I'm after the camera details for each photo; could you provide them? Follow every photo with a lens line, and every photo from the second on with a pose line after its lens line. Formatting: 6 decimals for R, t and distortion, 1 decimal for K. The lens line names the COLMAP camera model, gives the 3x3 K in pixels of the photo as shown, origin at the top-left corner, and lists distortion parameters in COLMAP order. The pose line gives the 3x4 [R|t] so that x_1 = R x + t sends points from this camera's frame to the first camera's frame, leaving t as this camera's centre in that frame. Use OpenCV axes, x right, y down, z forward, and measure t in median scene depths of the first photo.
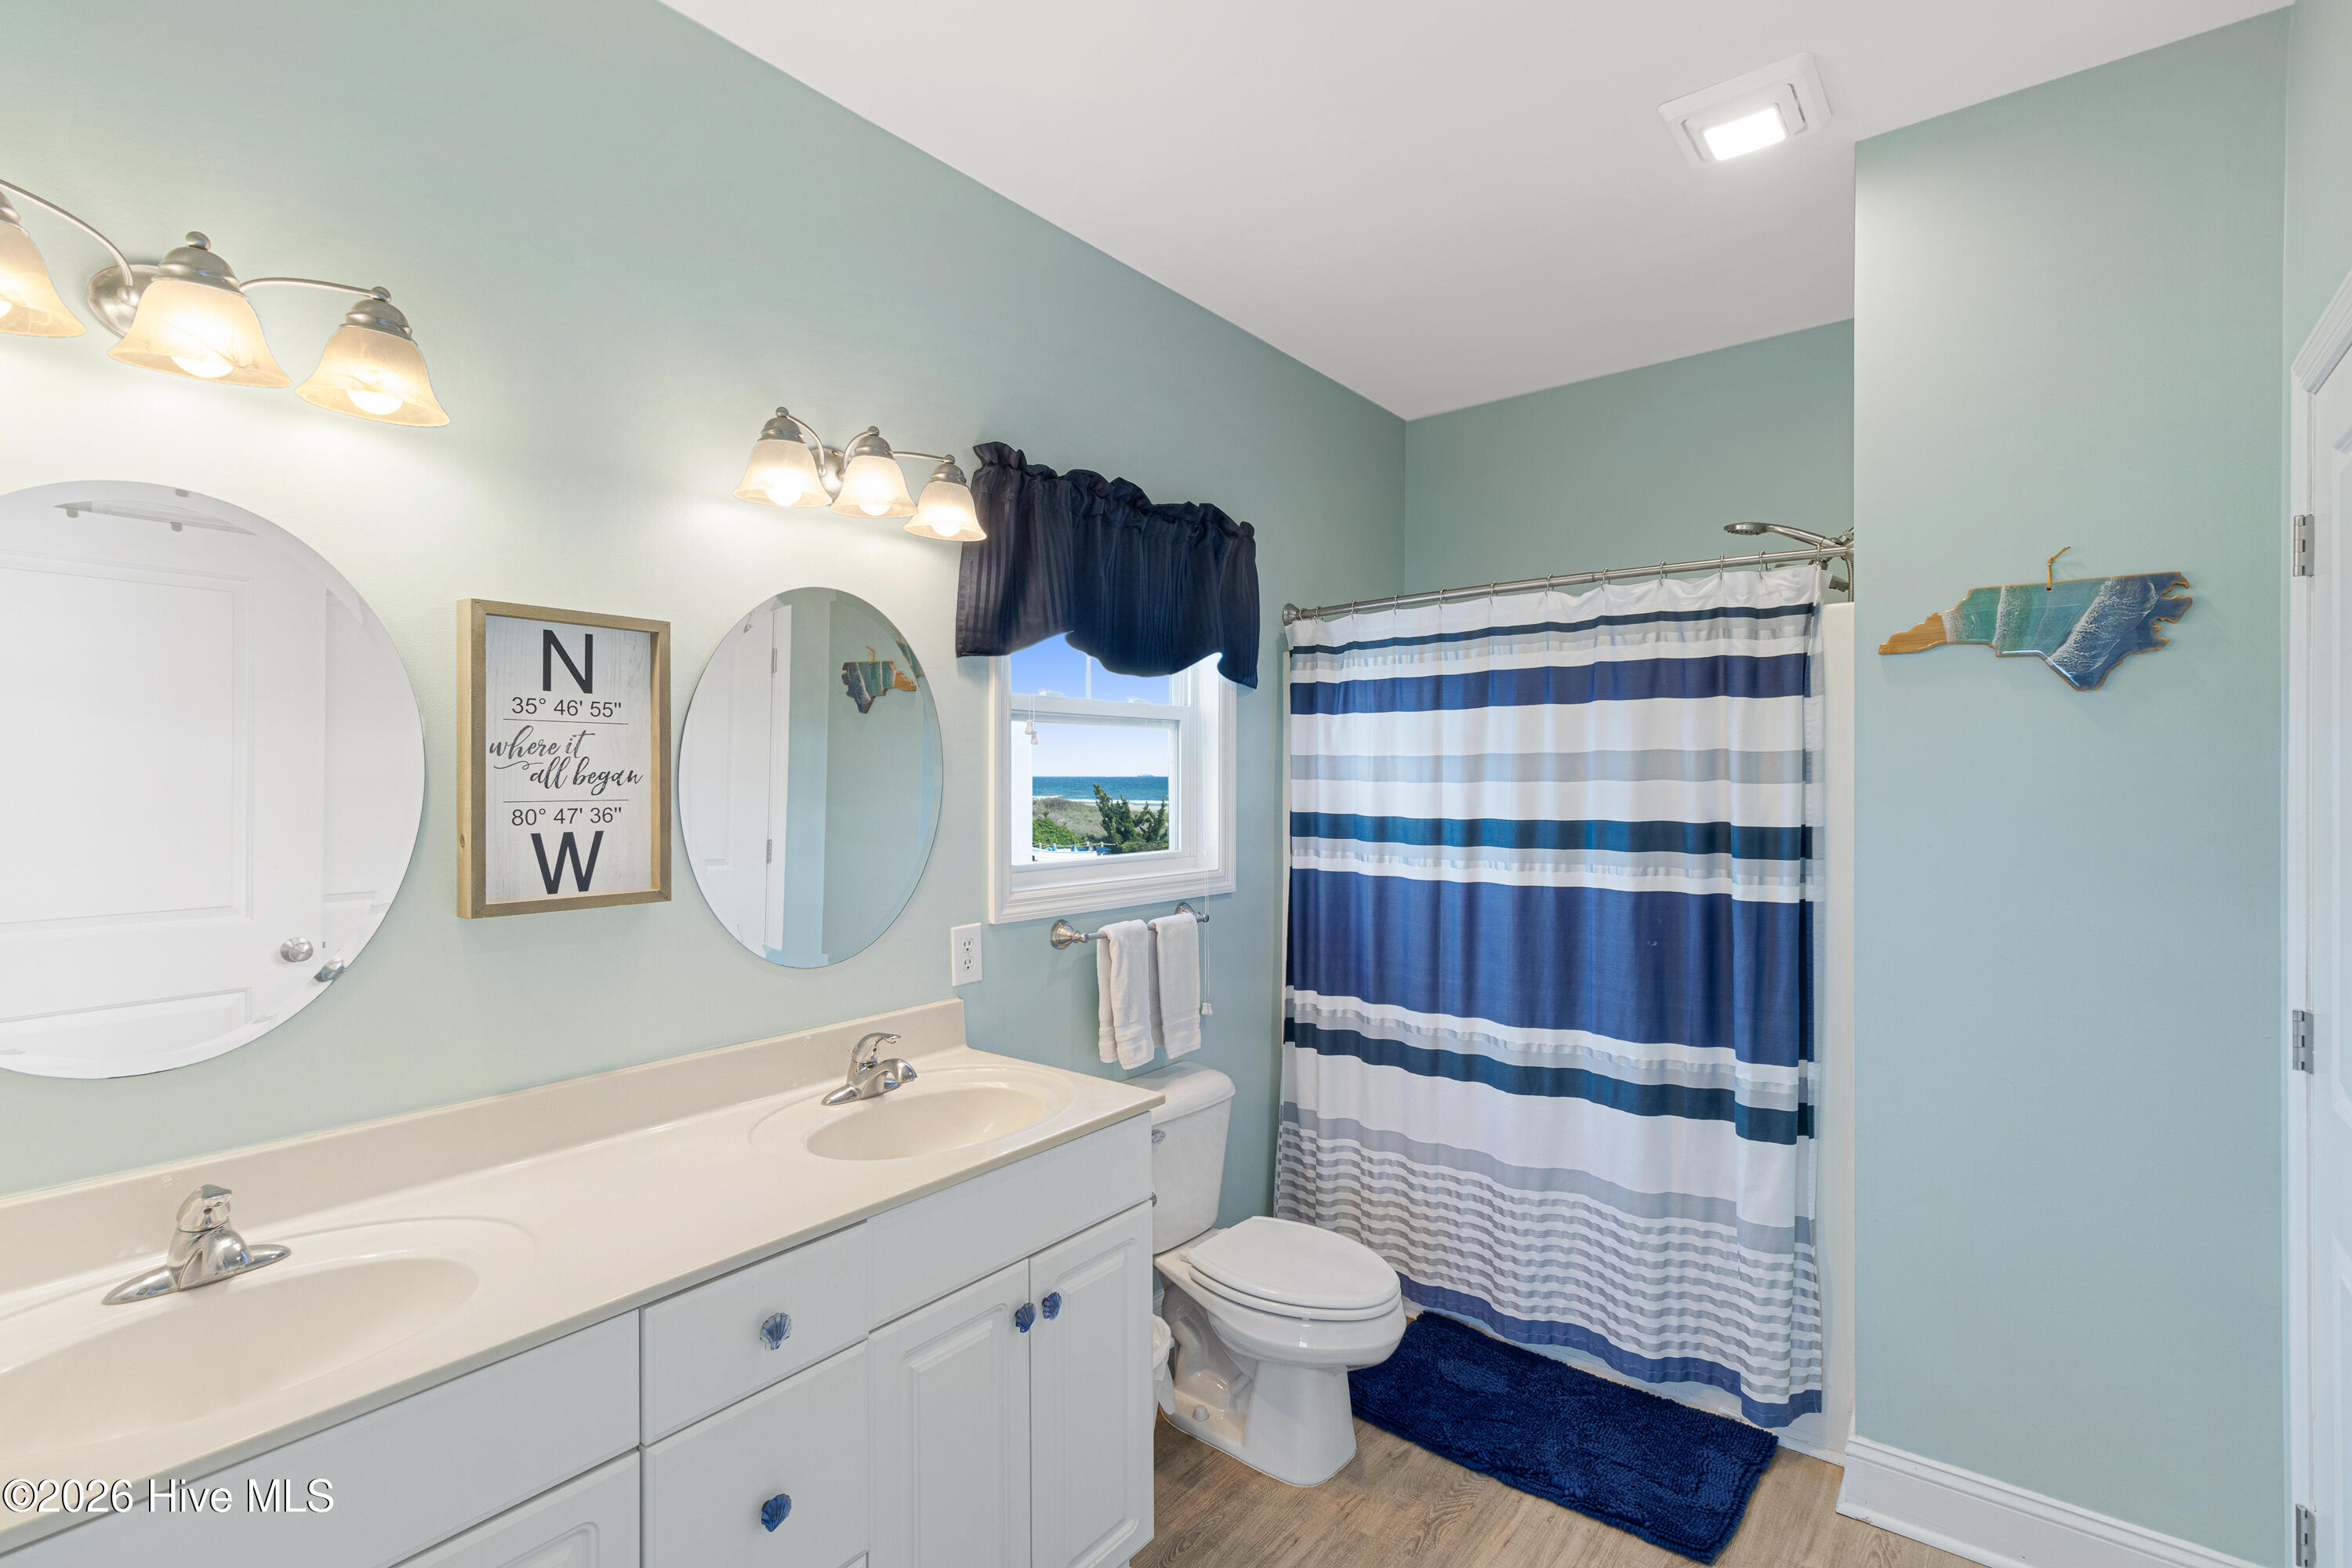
lens RADIAL K [[1099.8, 0, 1165.8], [0, 1099.8, 774.0], [0, 0, 1]] dist [0.004159, 0.004677]
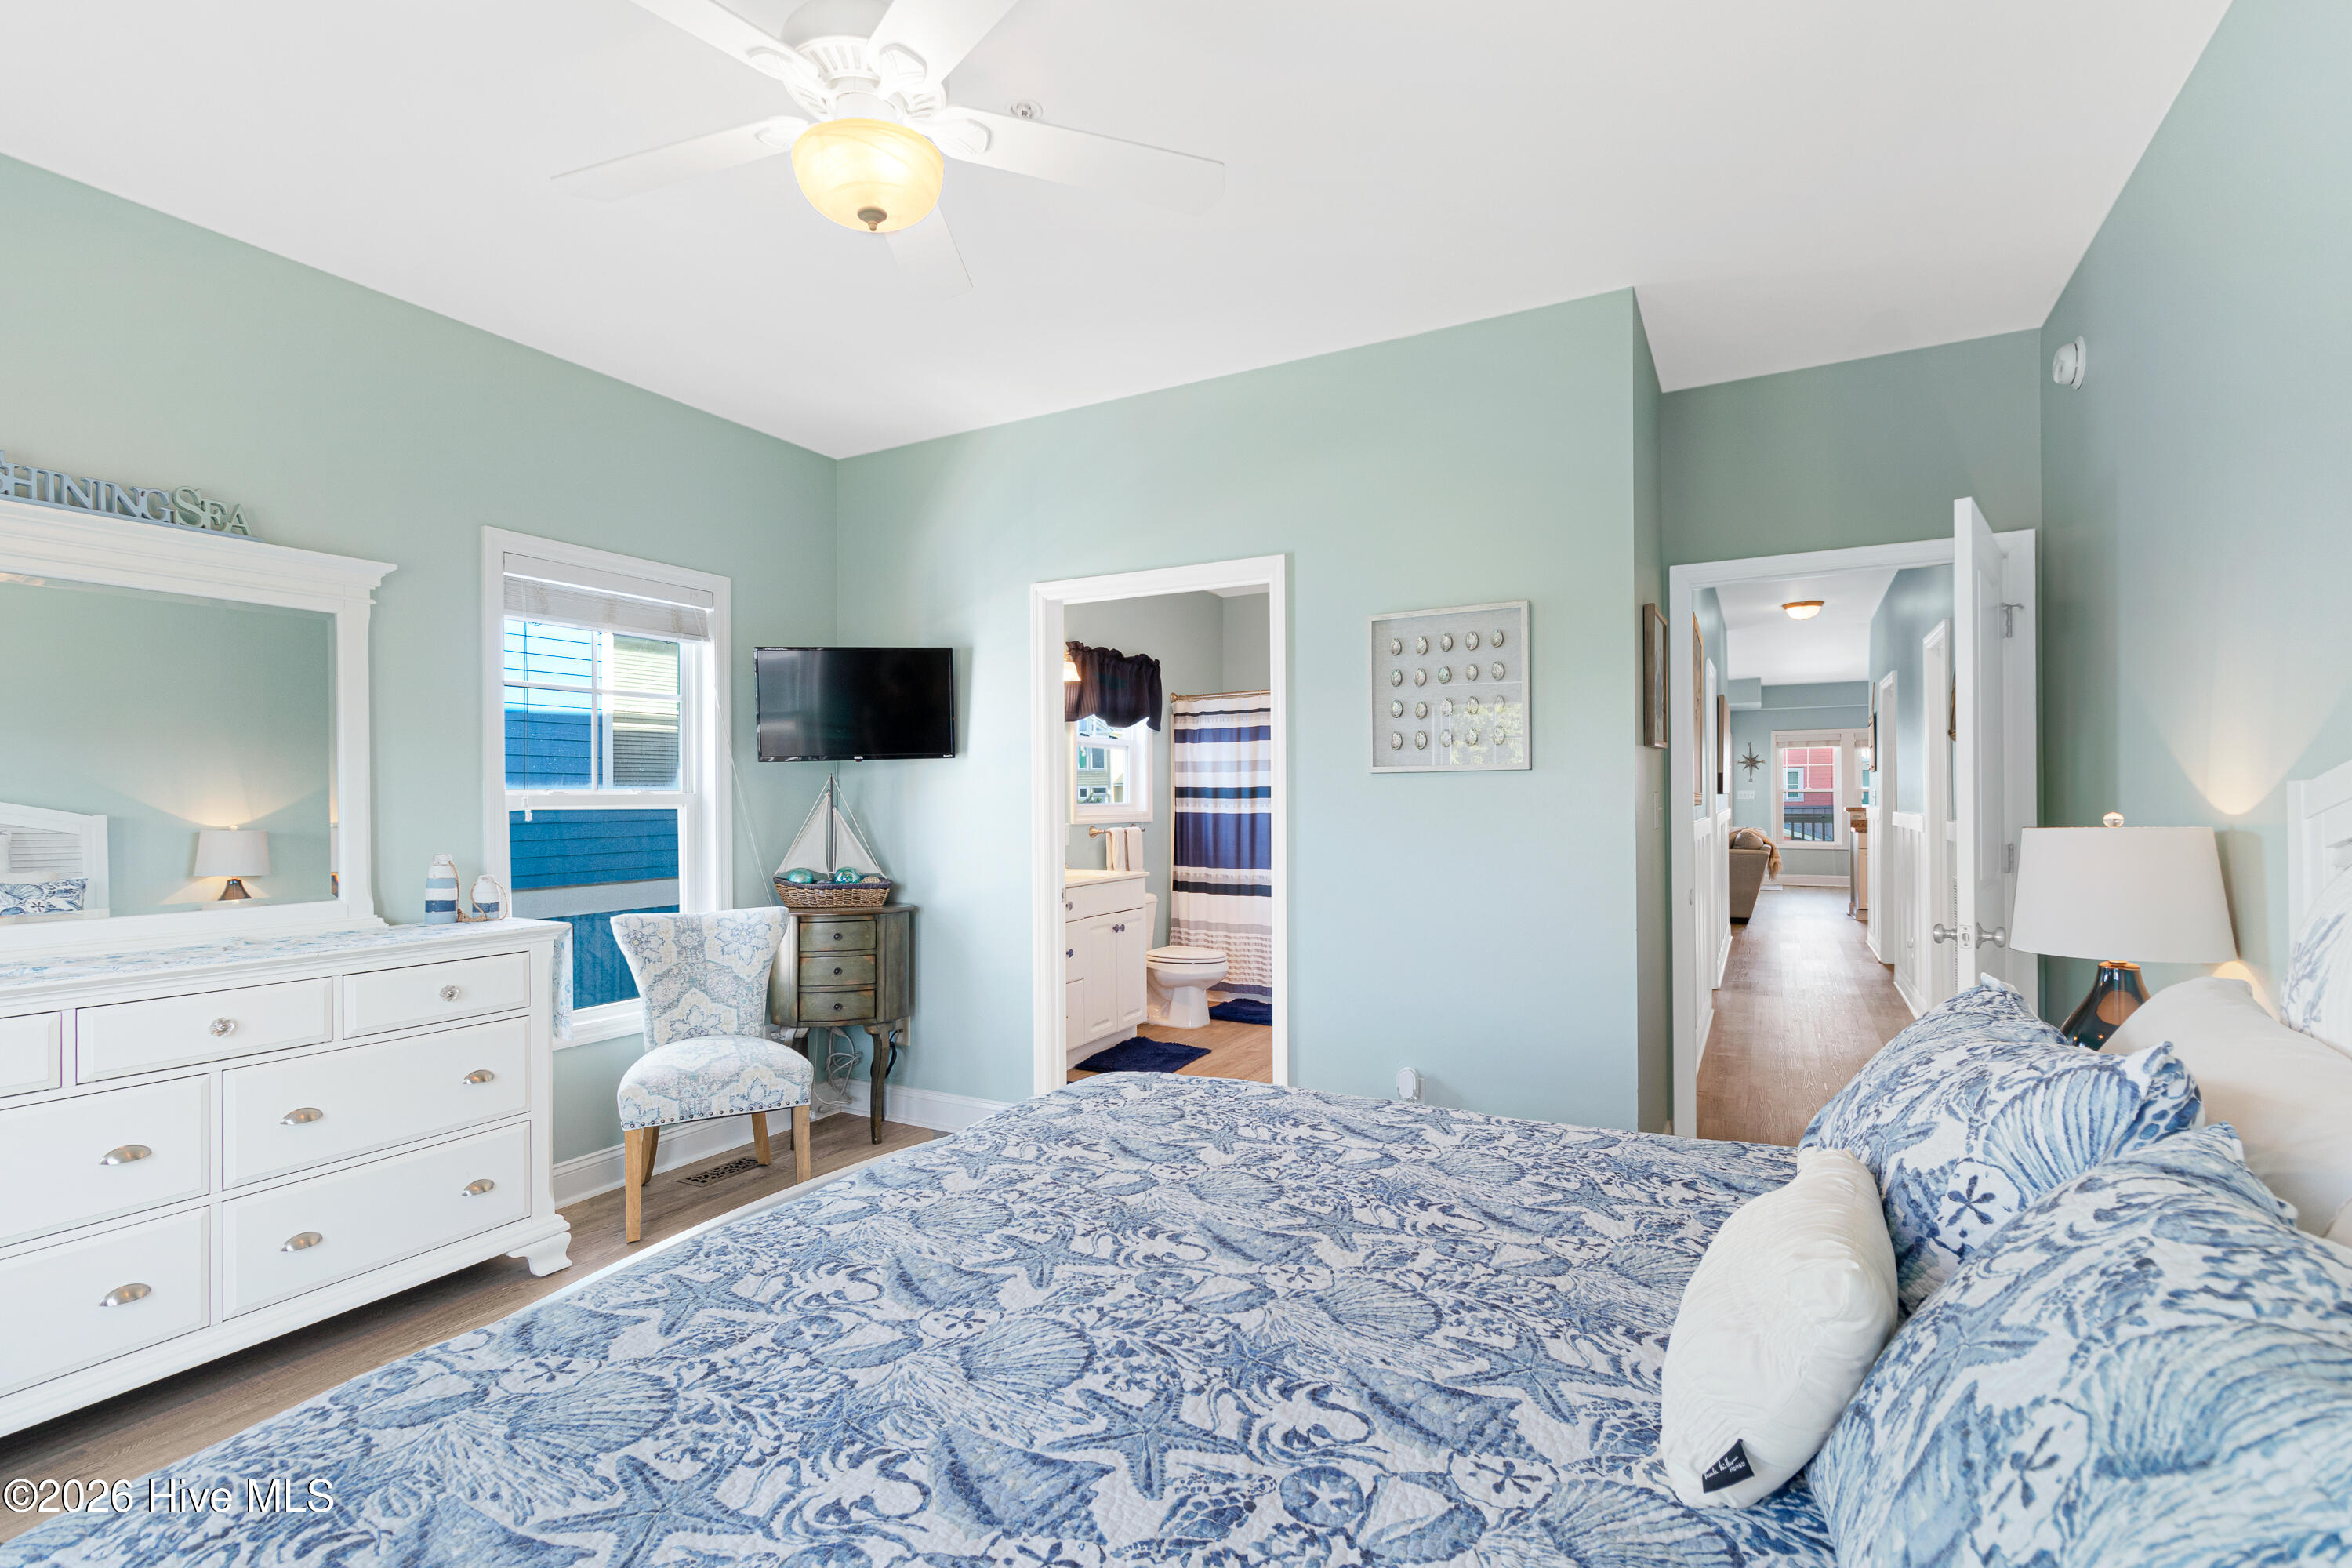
lens RADIAL K [[1099.8, 0, 1172.1], [0, 1099.8, 789.7], [0, 0, 1]] dist [0.004159, 0.004677]
pose [[0.984183, -0.005901, 0.177056, -0.316966], [0.007206, 0.999951, -0.006733, 0.060642], [-0.177008, 0.007903, 0.984178, -1.315576]]
